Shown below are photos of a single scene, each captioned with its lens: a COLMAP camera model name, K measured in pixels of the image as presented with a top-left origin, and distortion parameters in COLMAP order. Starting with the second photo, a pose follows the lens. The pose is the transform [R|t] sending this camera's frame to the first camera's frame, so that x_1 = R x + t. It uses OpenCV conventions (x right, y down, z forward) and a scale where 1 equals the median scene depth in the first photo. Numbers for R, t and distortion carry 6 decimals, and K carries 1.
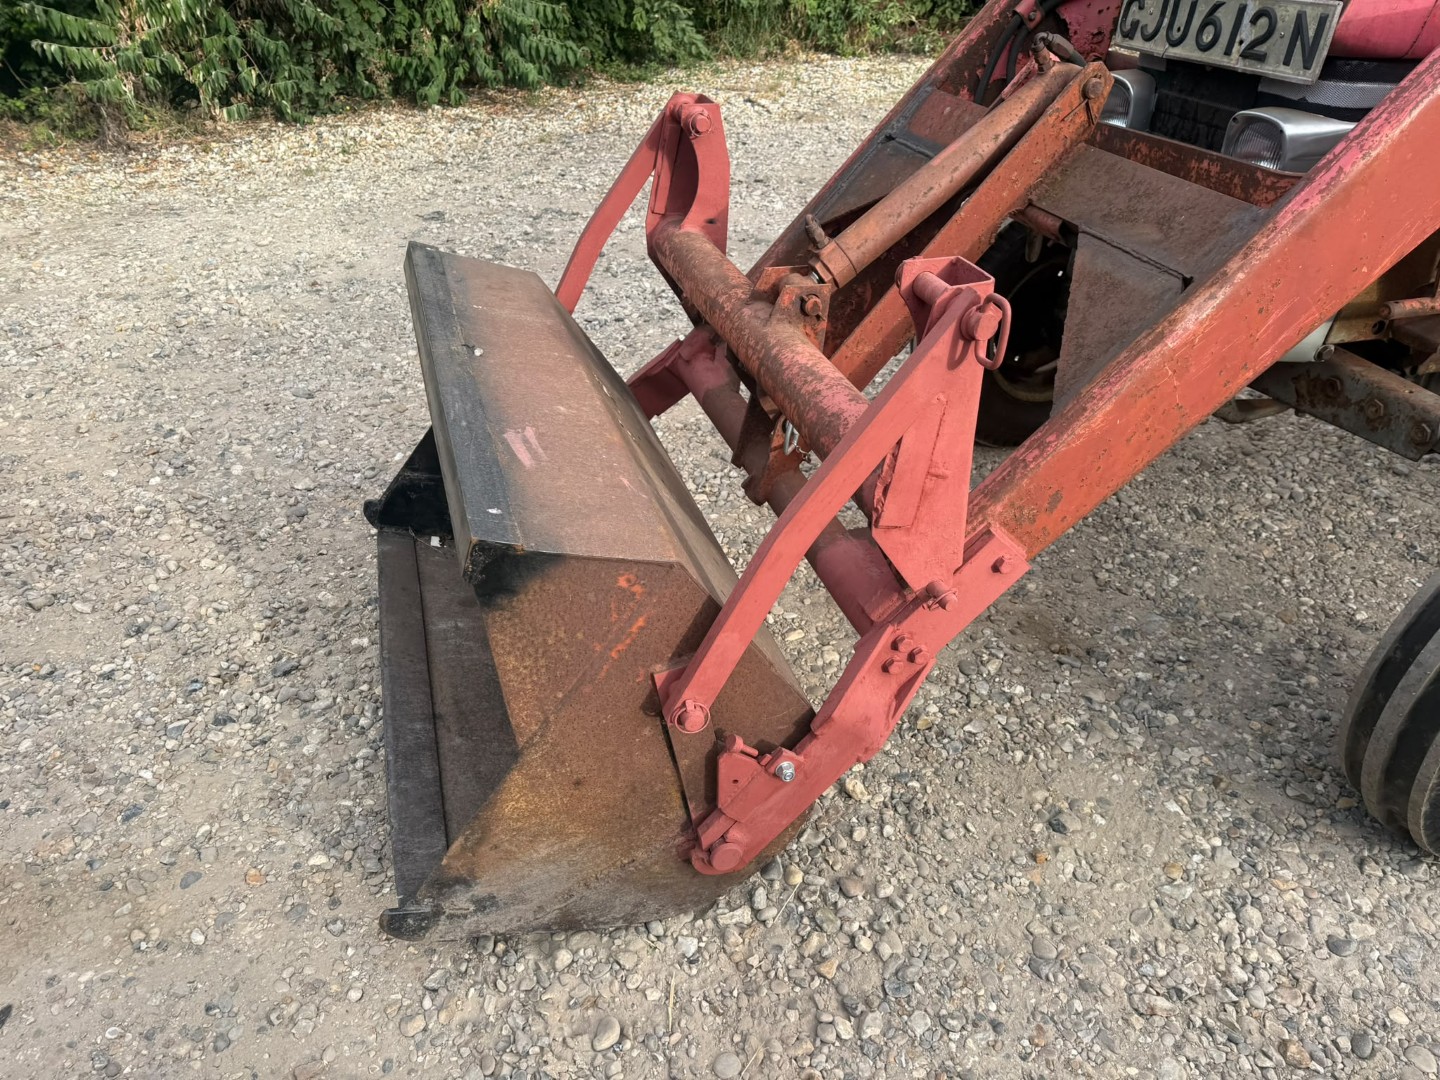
lens RADIAL K [[1050.2, 0, 716.3], [0, 1050.2, 572.3], [0, 0, 1]] dist [0.005075, -0.001114]
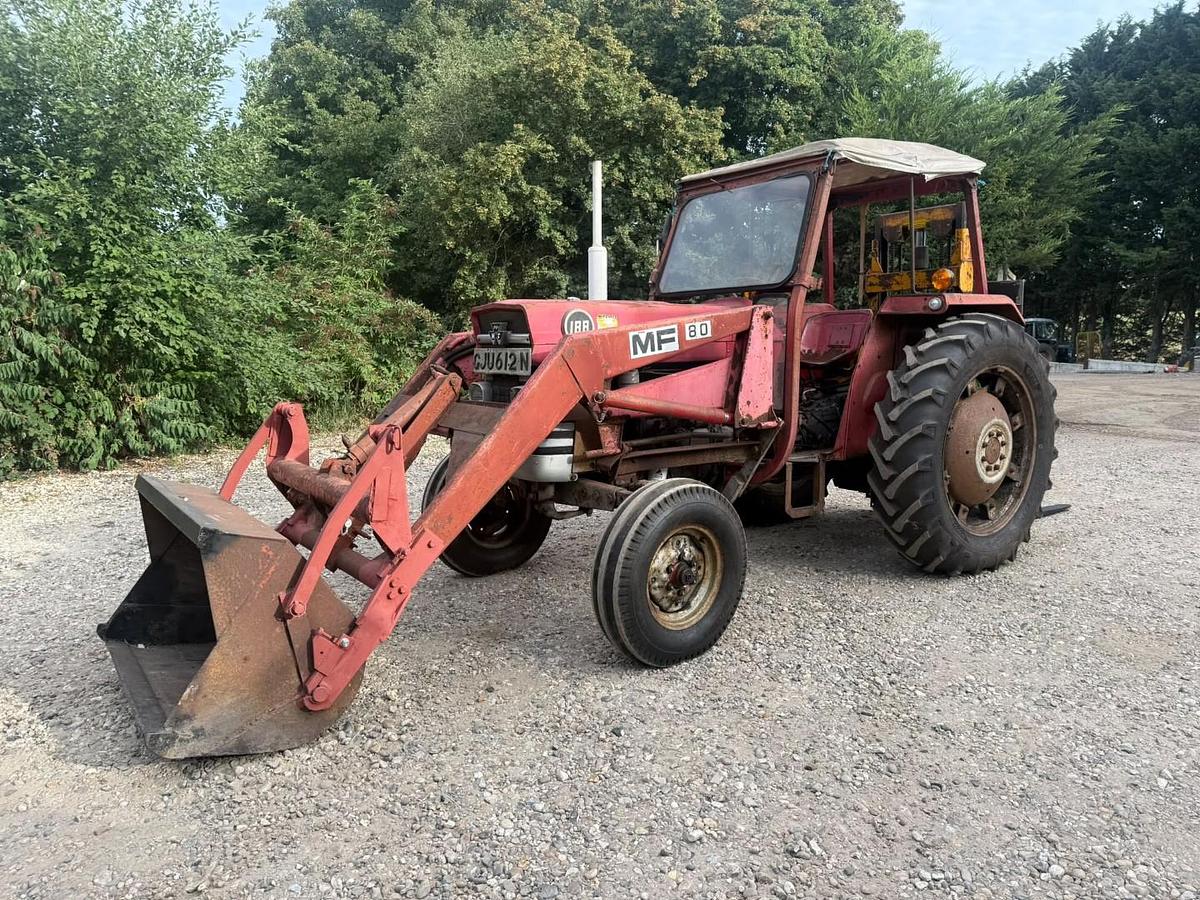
lens RADIAL K [[859.6, 0, 597.5], [0, 859.6, 453.6], [0, 0, 1]] dist [0.067079, -0.065950]
pose [[0.947927, -0.077079, 0.309019, 0.024453], [0.200500, 0.898296, -0.390979, 0.435853], [-0.247454, 0.432578, 0.866973, -0.616018]]
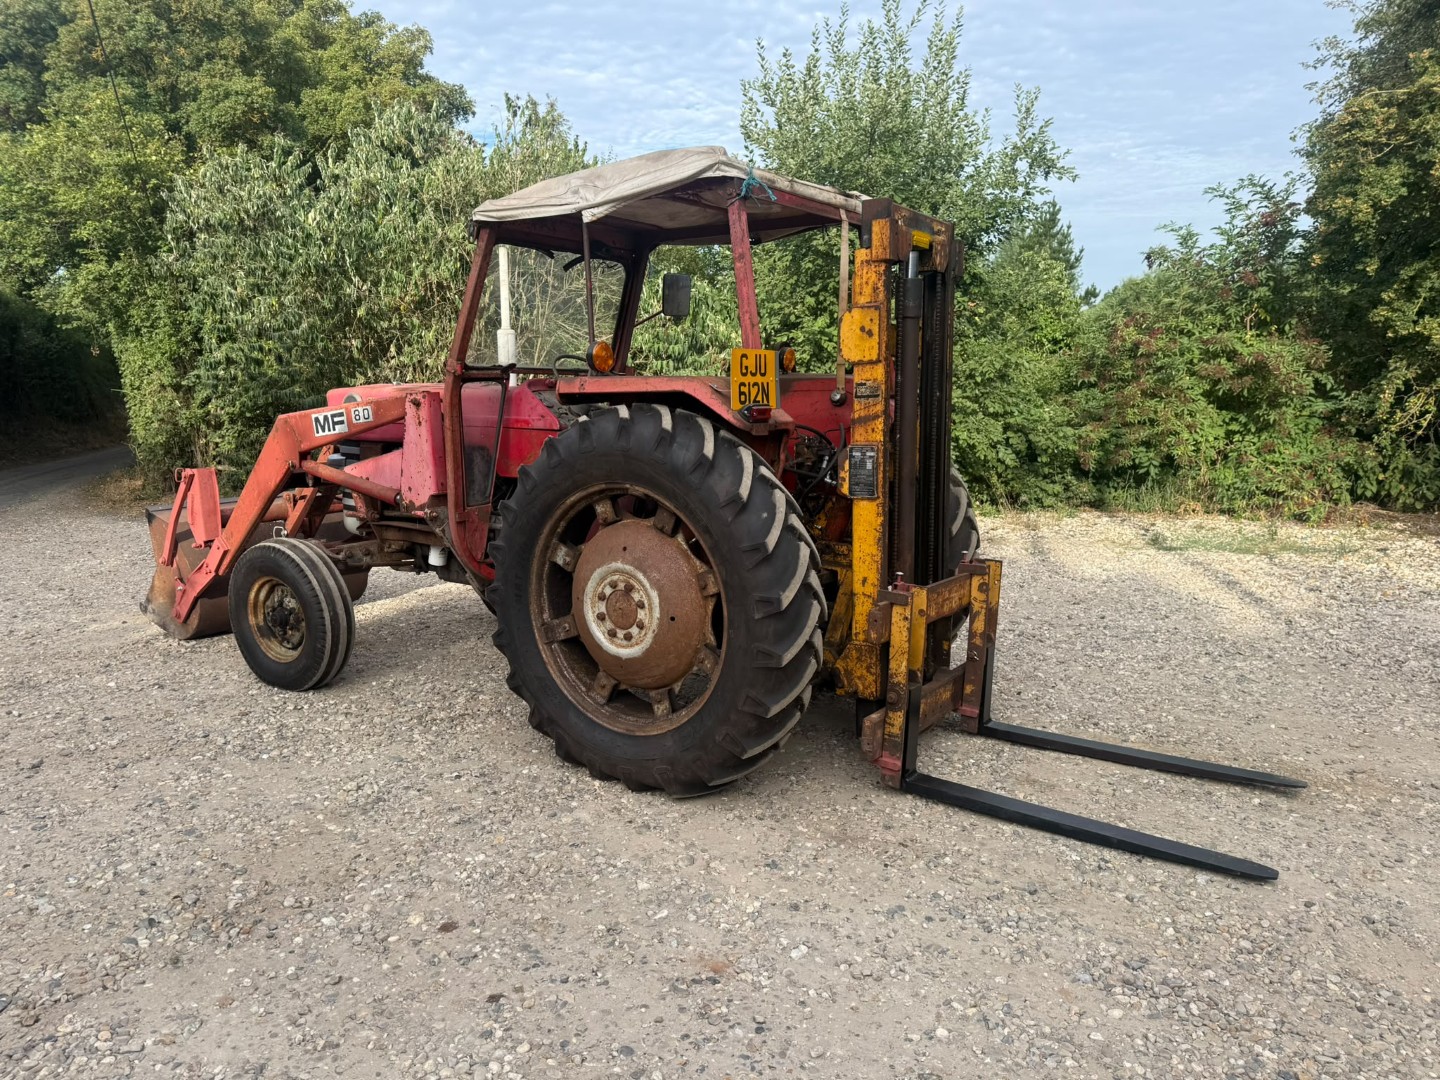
lens RADIAL K [[1031.5, 0, 717.0], [0, 1031.5, 544.3], [0, 0, 1]] dist [0.067079, -0.065950]
pose [[0.613303, 0.098316, -0.783705, 2.672912], [-0.414575, 0.884627, -0.213456, 0.046566], [0.672300, 0.455818, 0.583303, -0.030980]]
